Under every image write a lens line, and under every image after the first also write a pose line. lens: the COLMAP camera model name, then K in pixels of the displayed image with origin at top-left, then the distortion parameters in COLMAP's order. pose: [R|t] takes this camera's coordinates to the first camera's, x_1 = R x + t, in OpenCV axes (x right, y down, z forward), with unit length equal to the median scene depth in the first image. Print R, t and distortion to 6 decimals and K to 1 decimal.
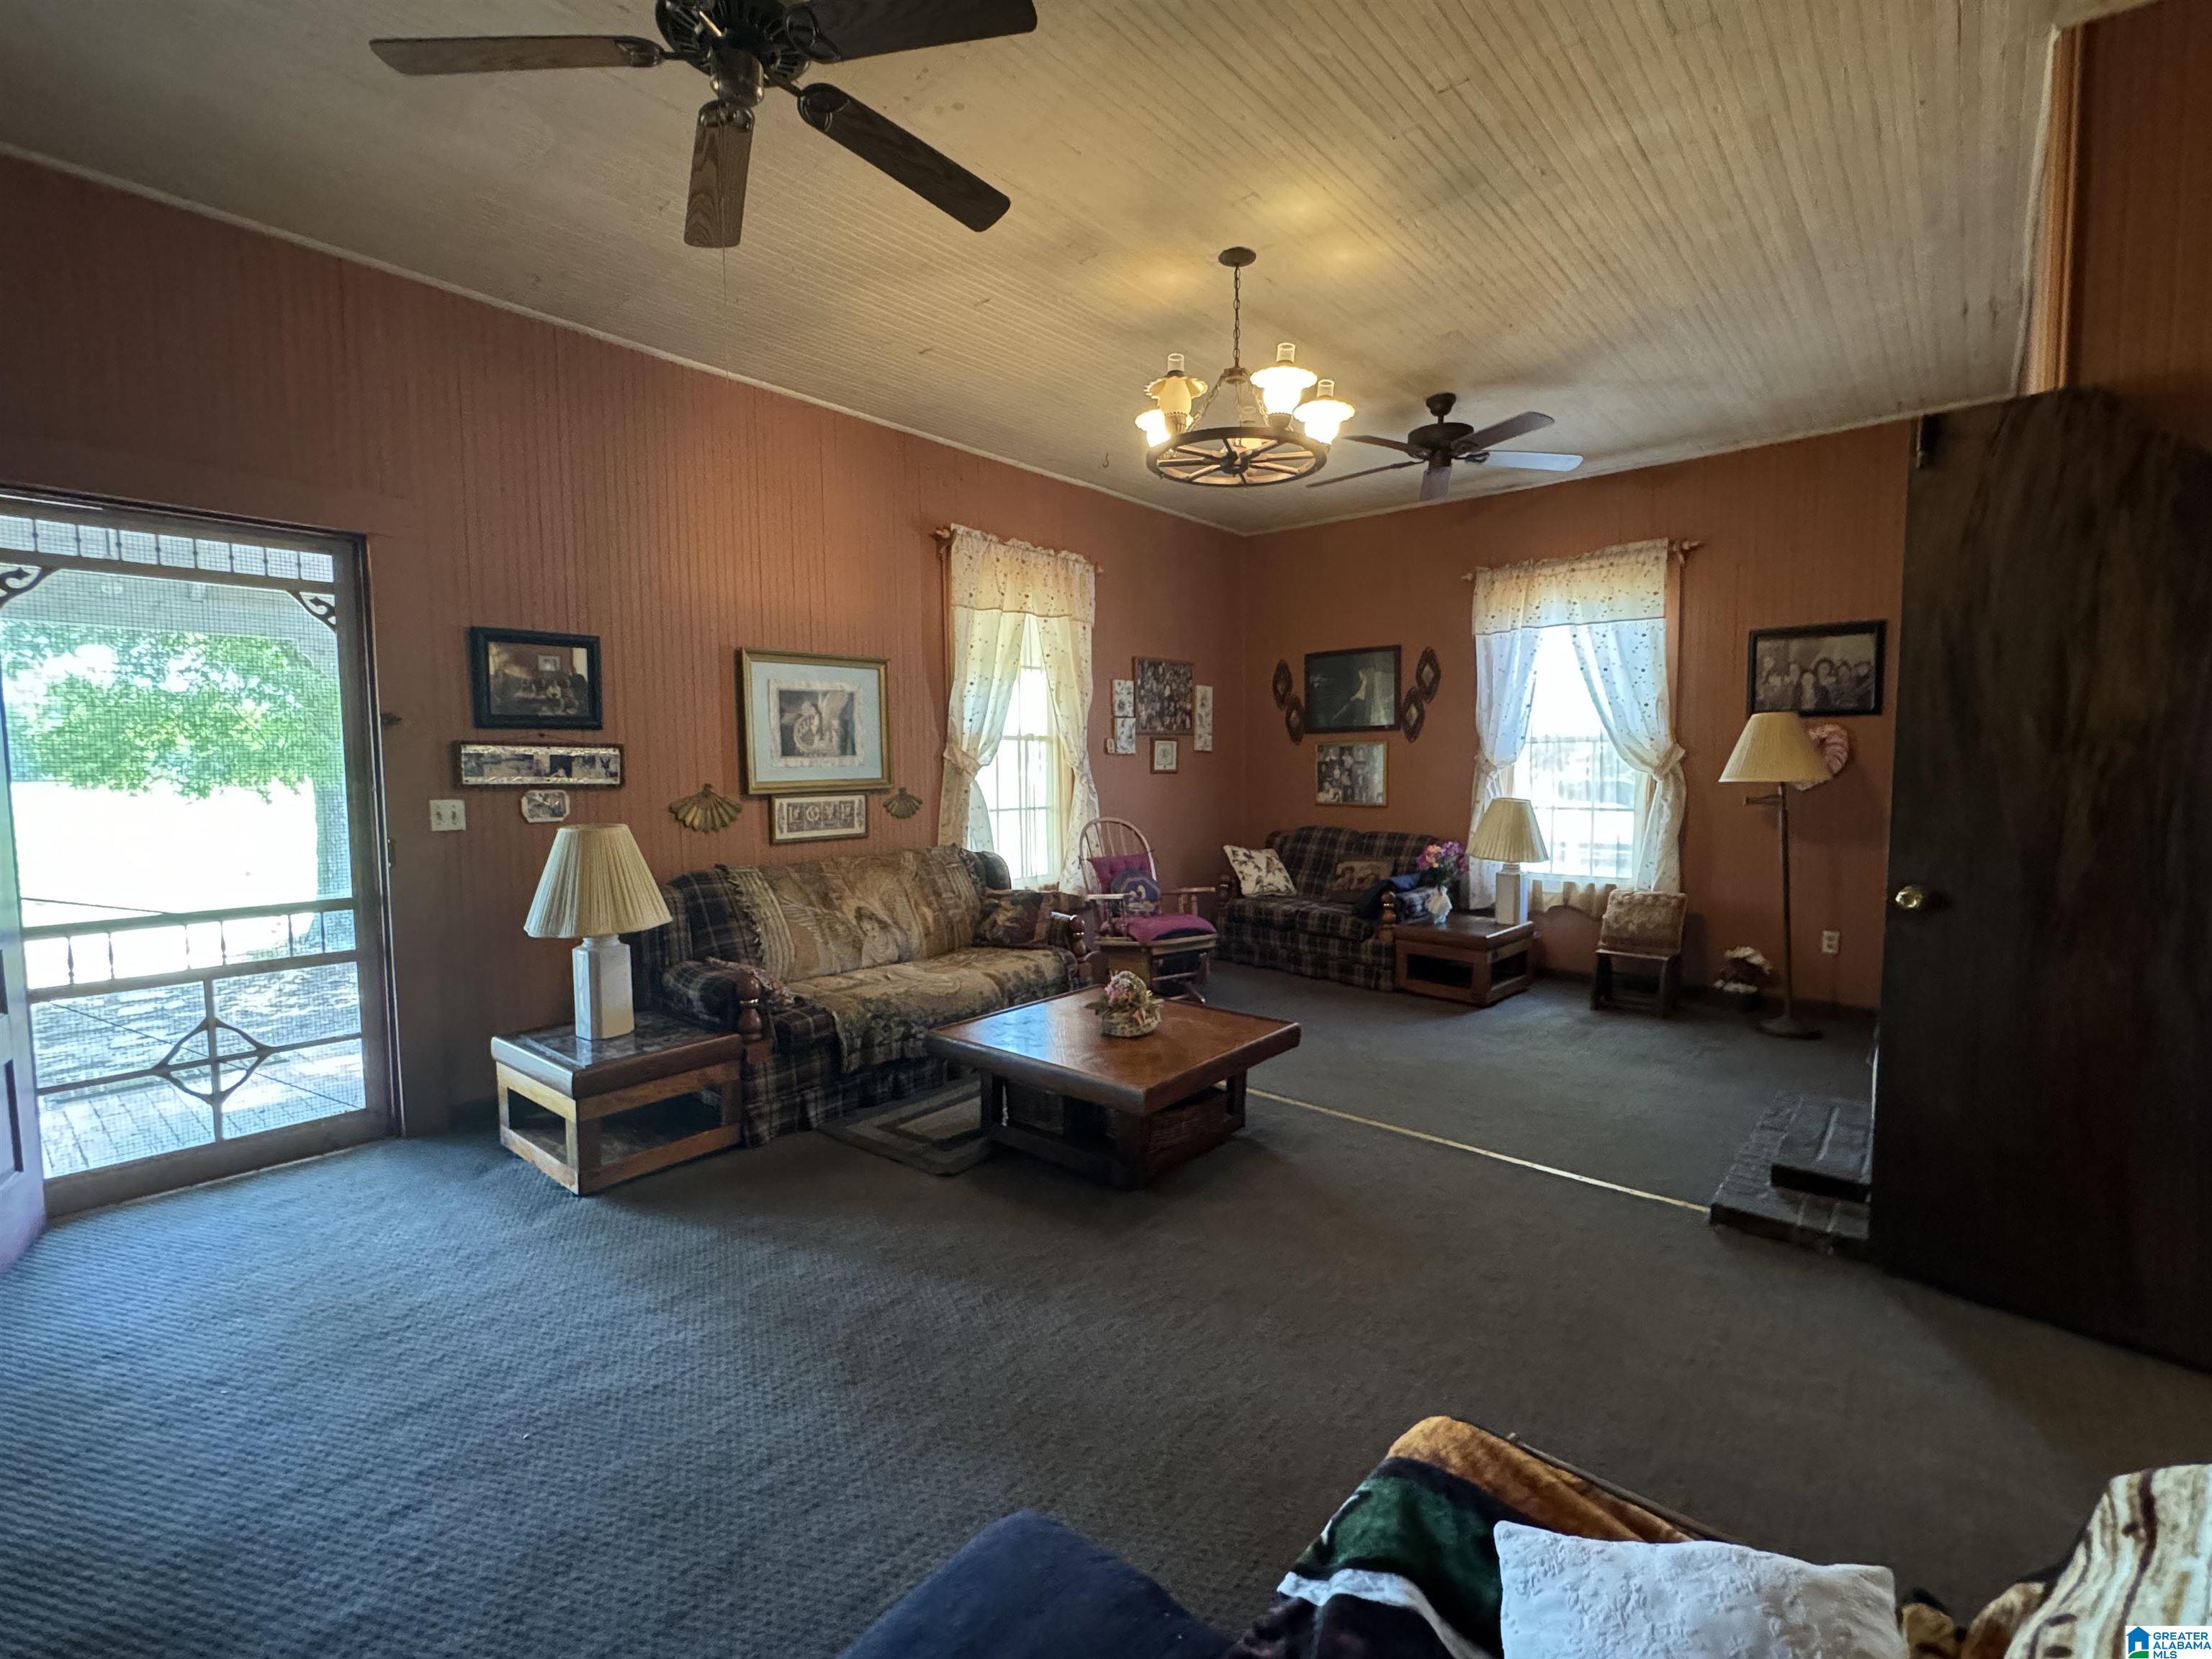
lens RADIAL K [[975.4, 0, 1093.6], [0, 975.4, 834.1], [0, 0, 1]] dist [-0.003228, -0.000668]
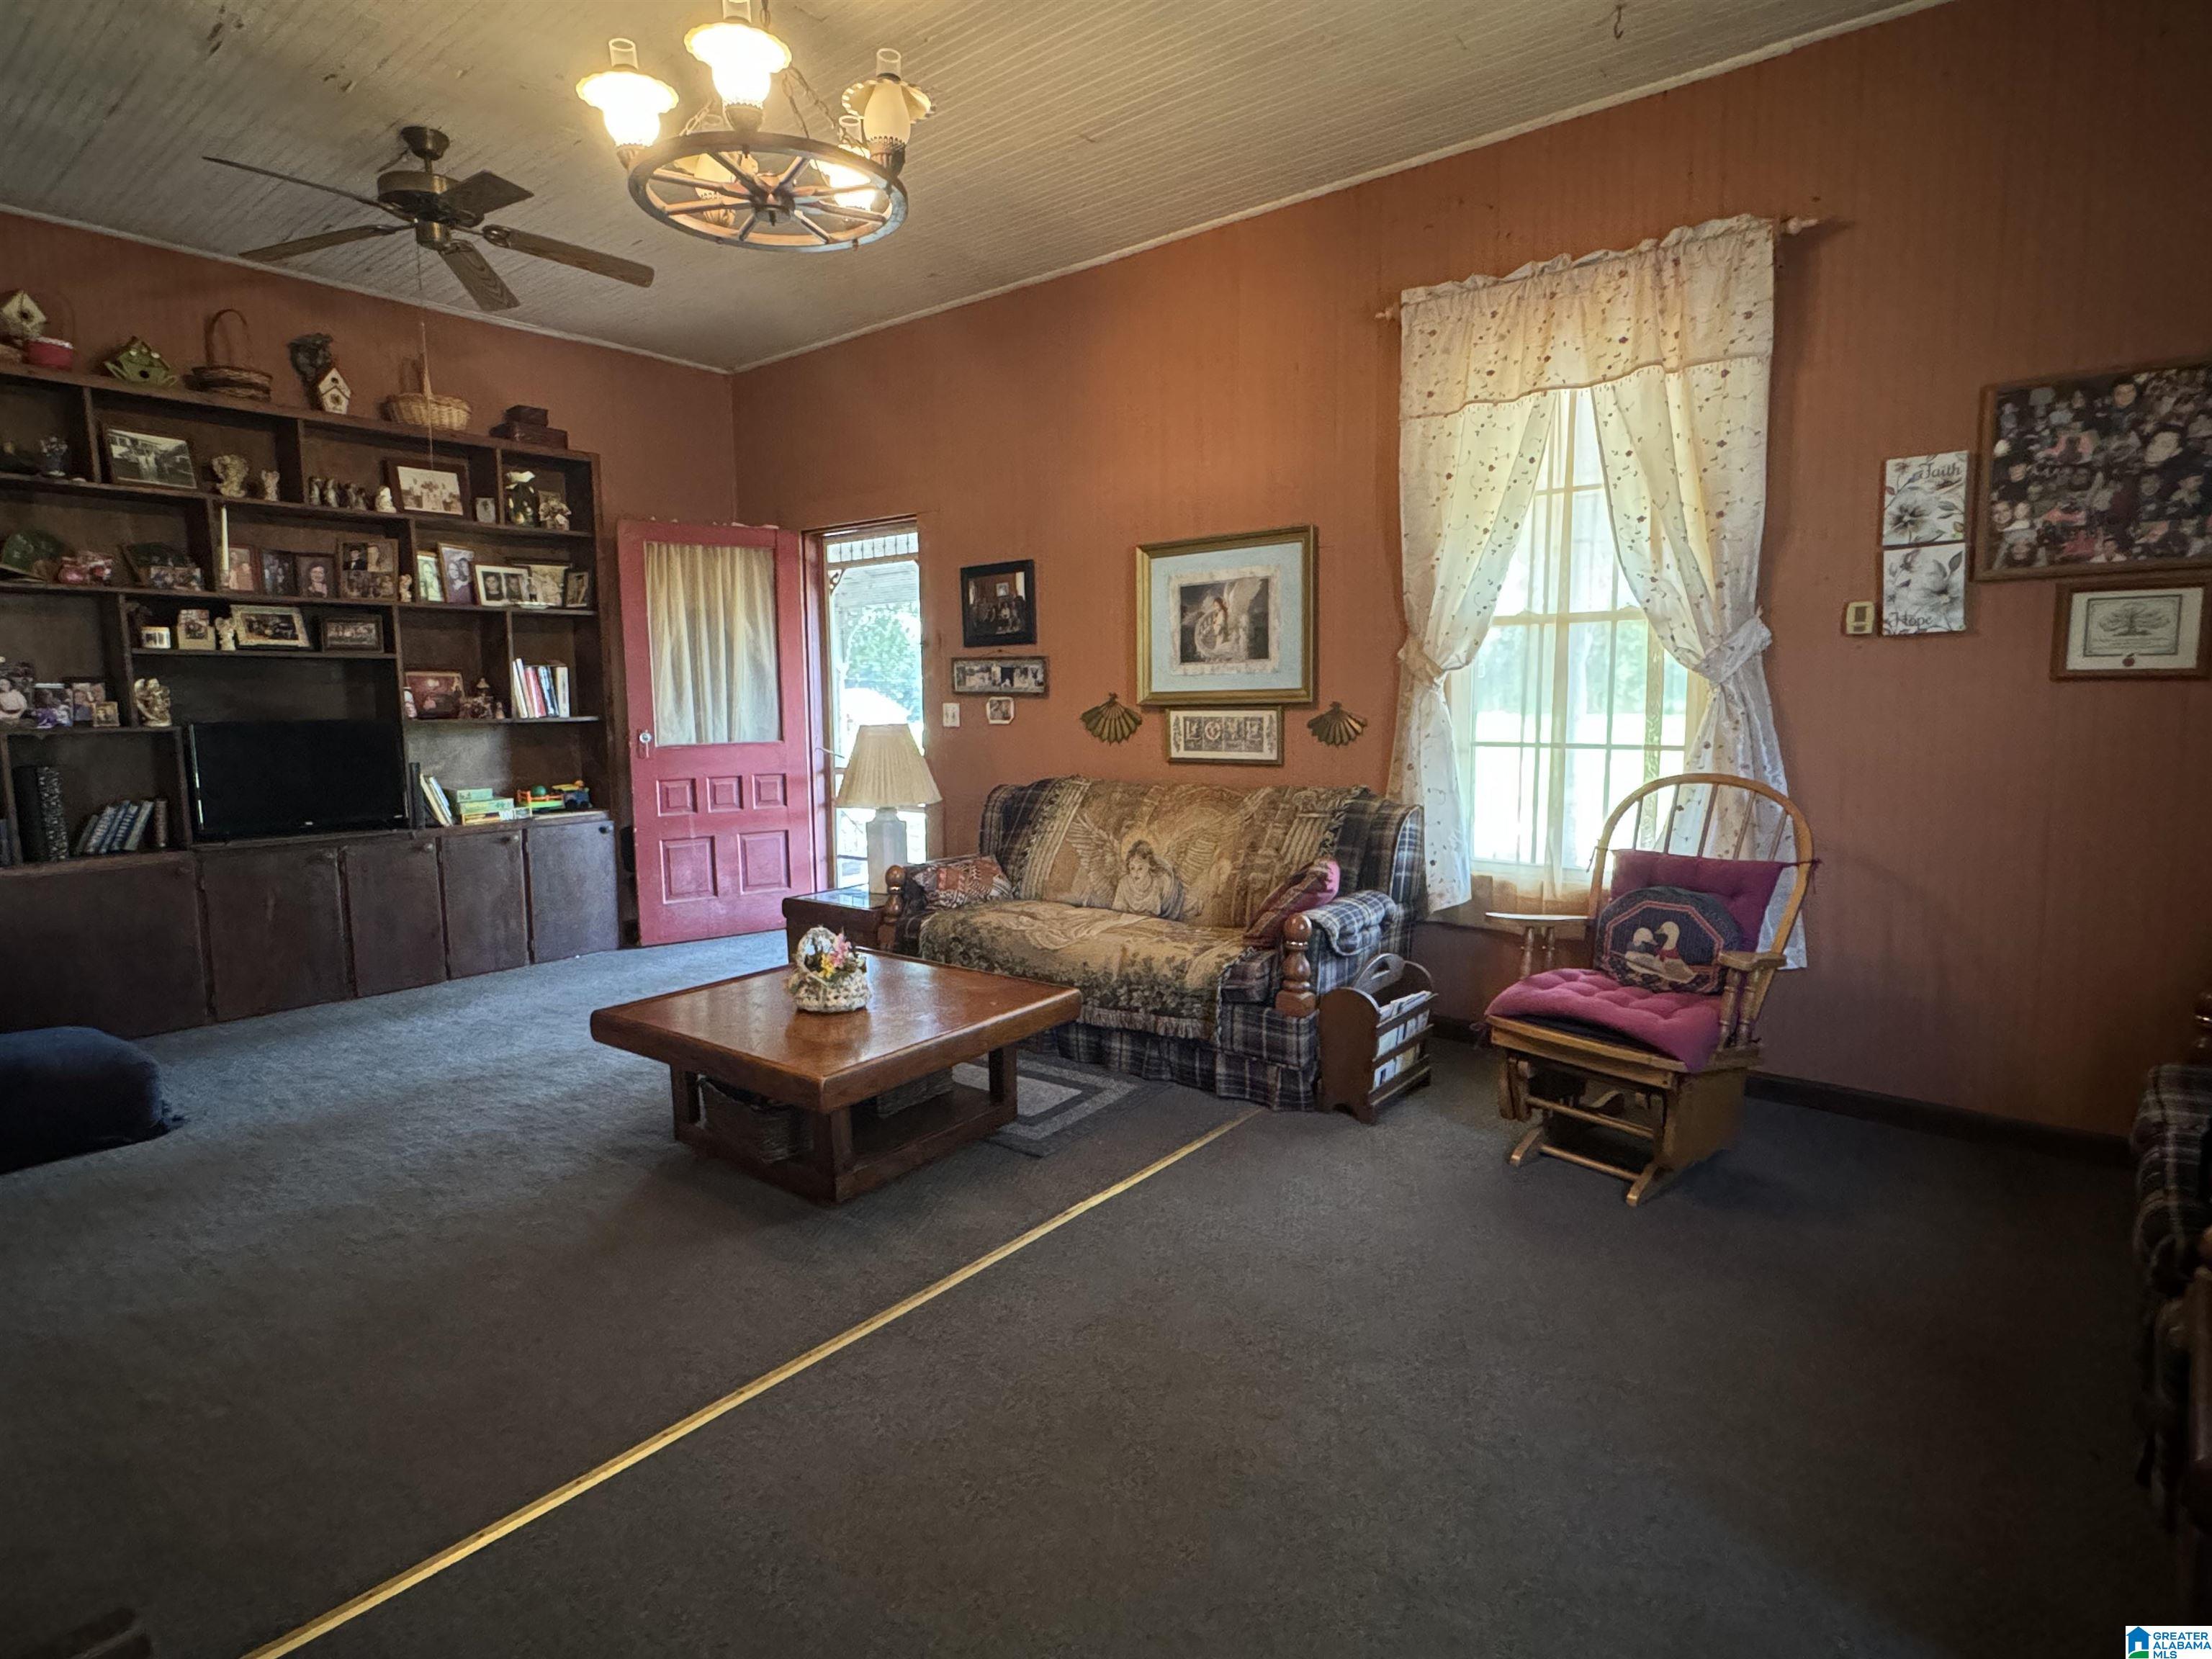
lens RADIAL K [[1158.1, 0, 1099.6], [0, 1158.1, 828.2], [0, 0, 1]] dist [-0.001168, -0.000850]
pose [[0.054433, 0.119804, -0.991304, 0.711846], [-0.062358, 0.991246, 0.116372, -0.048018], [0.996568, 0.055481, 0.061427, 0.853804]]
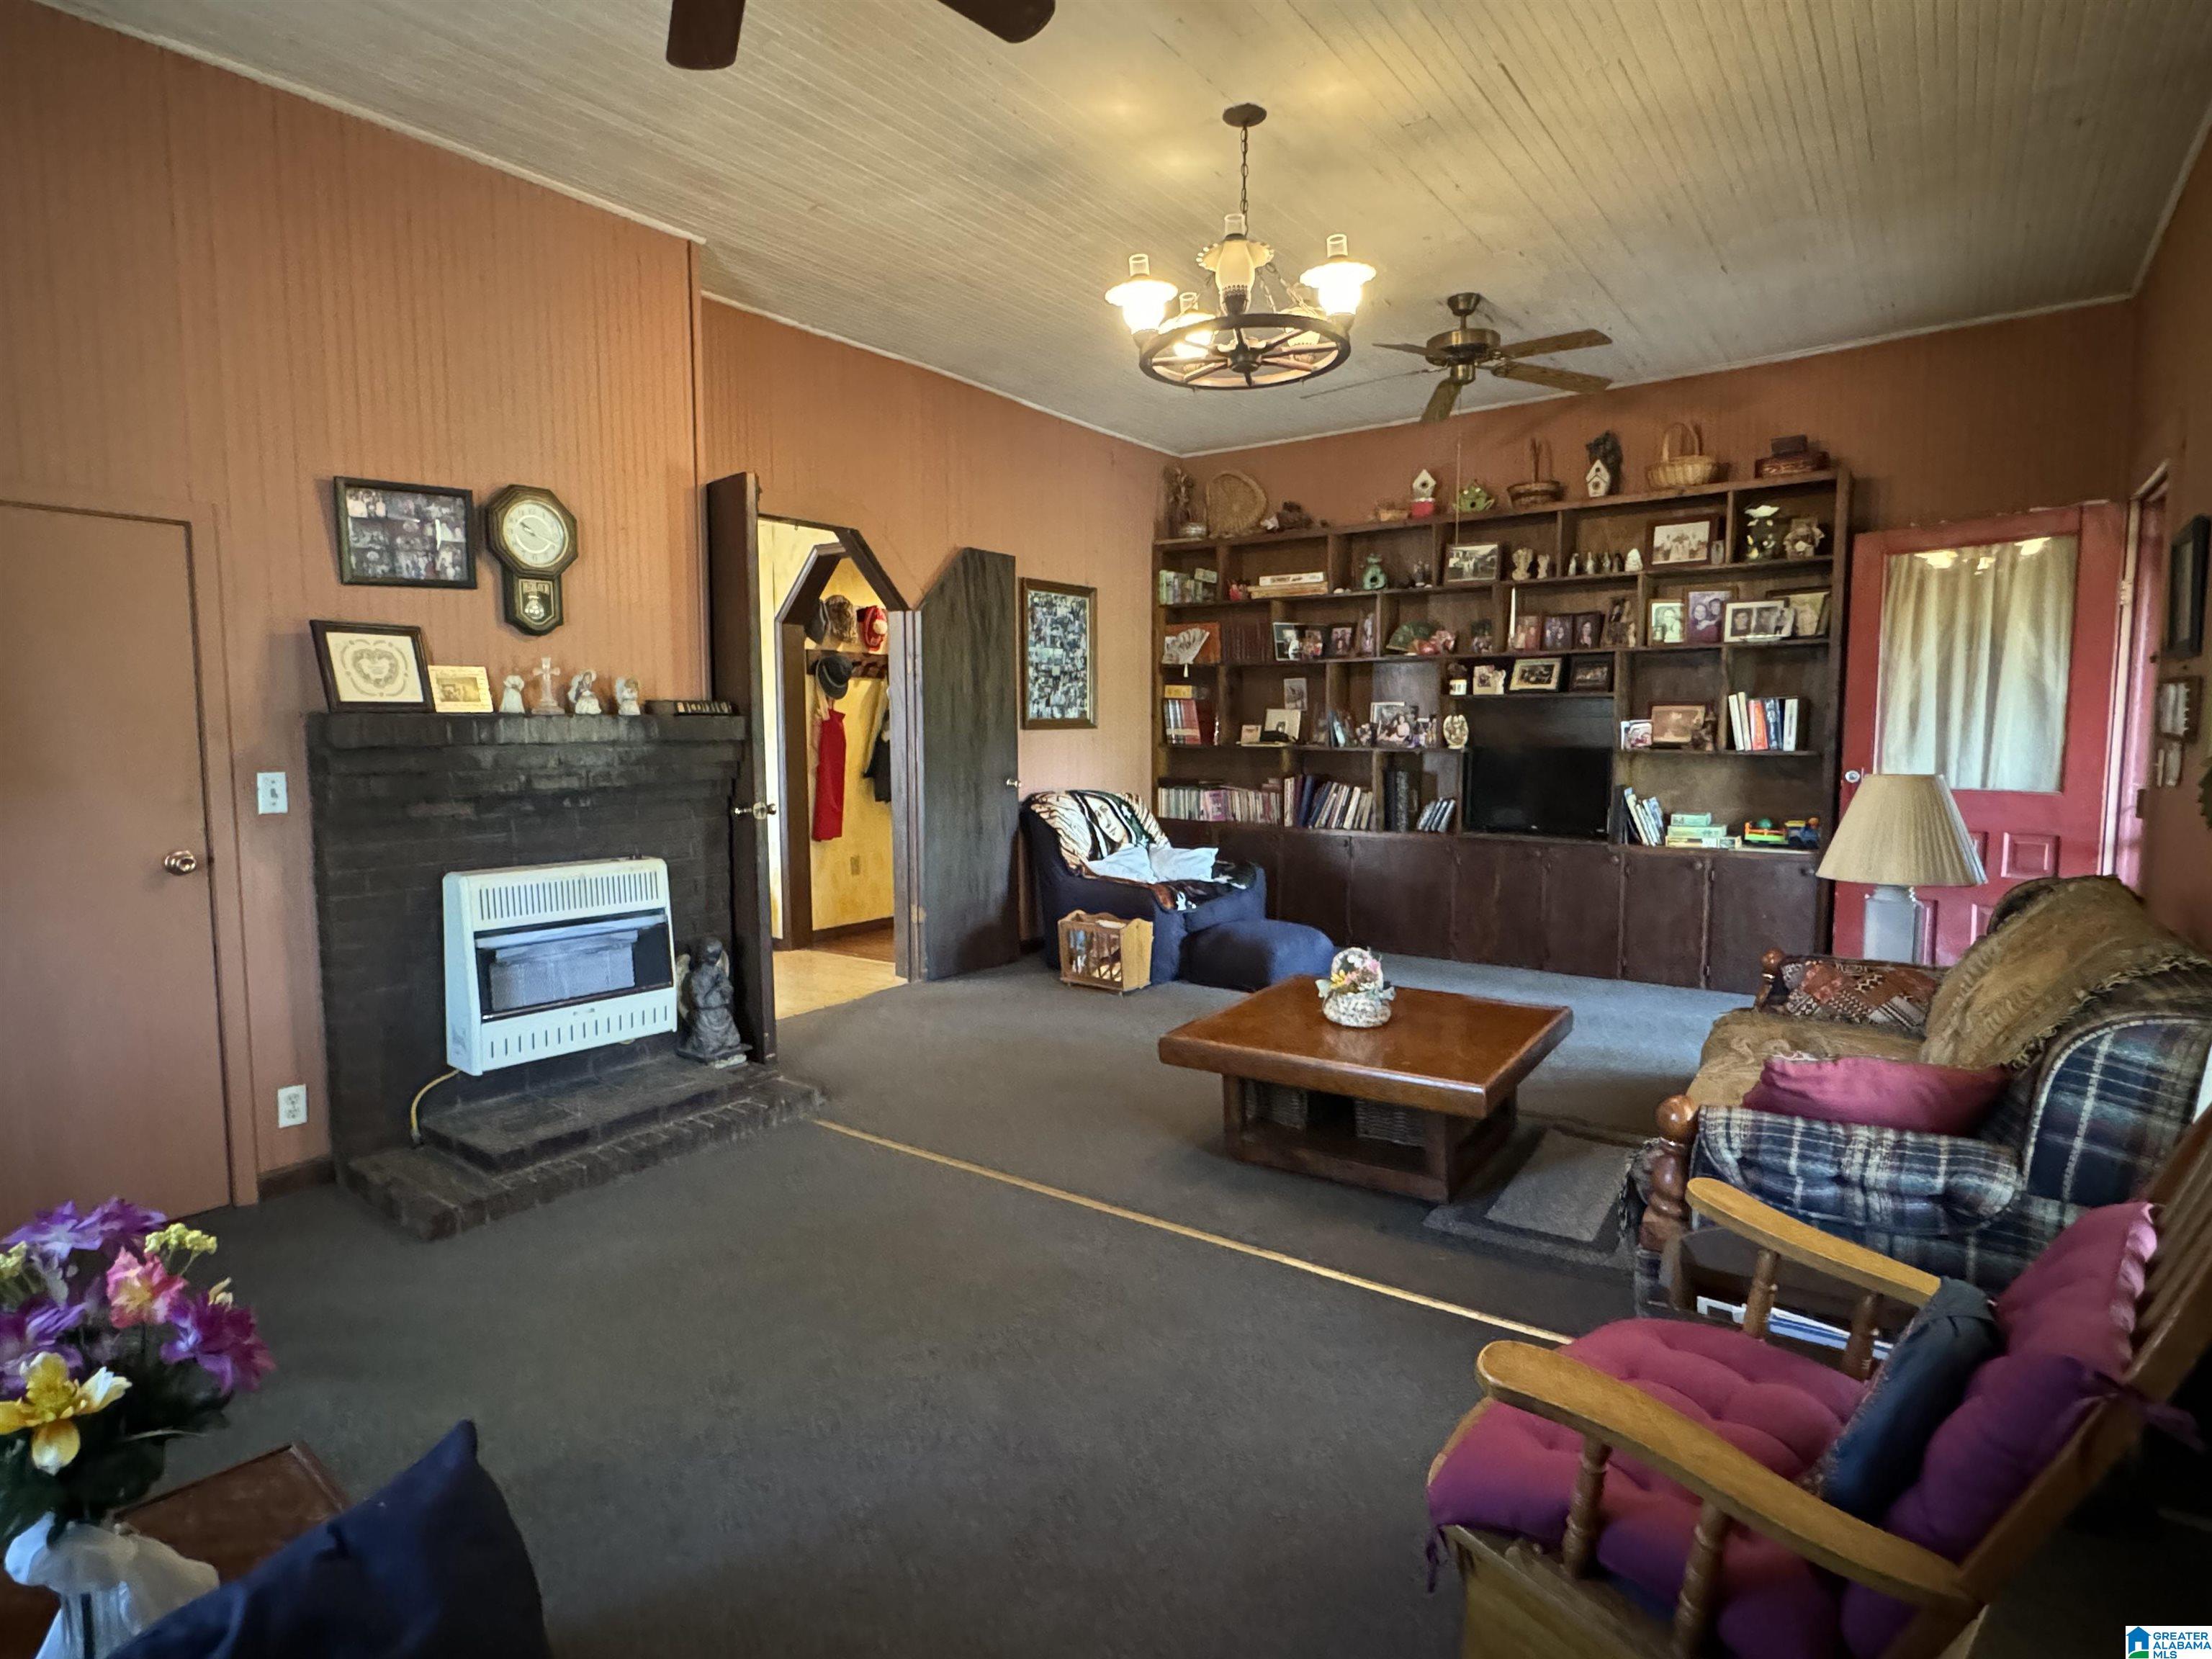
lens RADIAL K [[1158.1, 0, 1099.8], [0, 1158.1, 818.9], [0, 0, 1]] dist [-0.001168, -0.000850]
pose [[-0.994911, 0.019400, -0.098874, 0.405888], [0.004069, 0.988225, 0.152956, -0.085034], [0.100677, 0.151775, -0.983274, 1.274765]]
